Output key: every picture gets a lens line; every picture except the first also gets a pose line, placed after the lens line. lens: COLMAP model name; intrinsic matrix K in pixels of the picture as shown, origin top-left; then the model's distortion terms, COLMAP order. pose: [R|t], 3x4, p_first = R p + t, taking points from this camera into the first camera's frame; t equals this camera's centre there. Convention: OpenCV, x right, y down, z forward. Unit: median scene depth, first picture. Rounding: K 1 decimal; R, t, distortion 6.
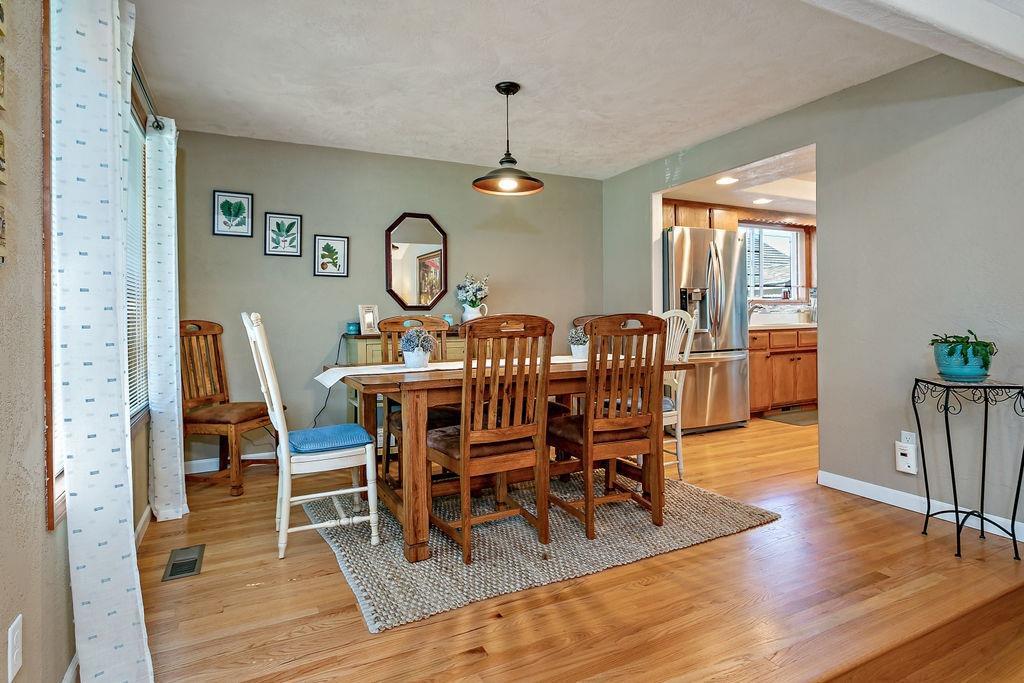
lens RADIAL K [[582.5, 0, 559.9], [0, 582.5, 315.4], [0, 0, 1]] dist [-0.002917, -0.000250]
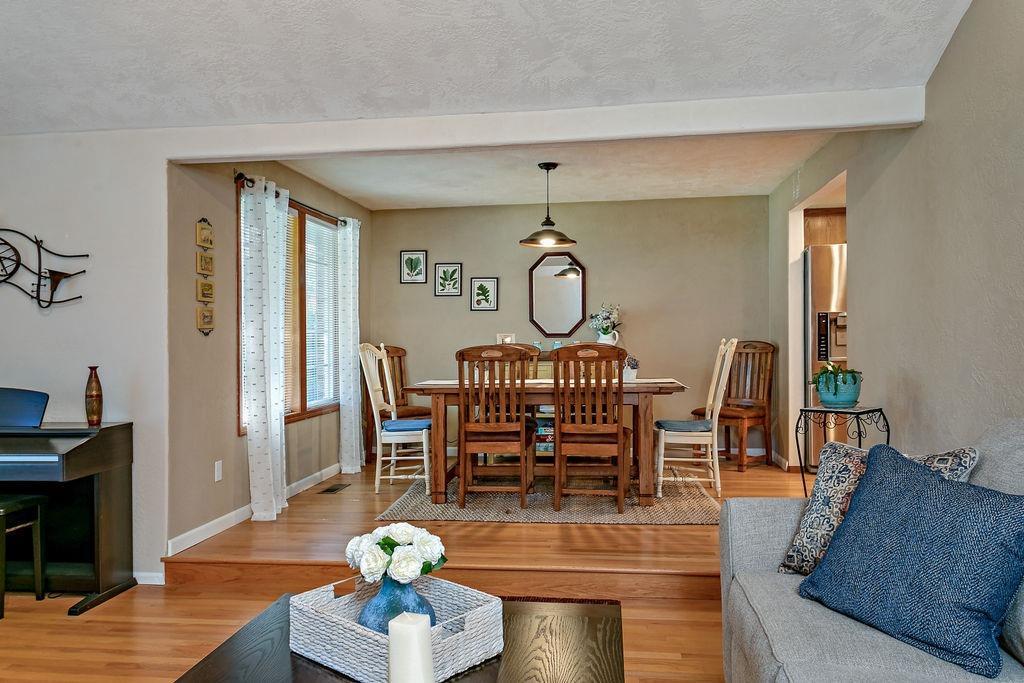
lens RADIAL K [[725.8, 0, 511.2], [0, 725.8, 337.3], [0, 0, 1]] dist [0.005724, 0.001807]
pose [[0.841575, -0.001611, -0.540137, 0.625589], [0.003520, 0.999991, 0.002502, -0.017755], [0.540128, -0.004007, 0.841573, -0.340663]]
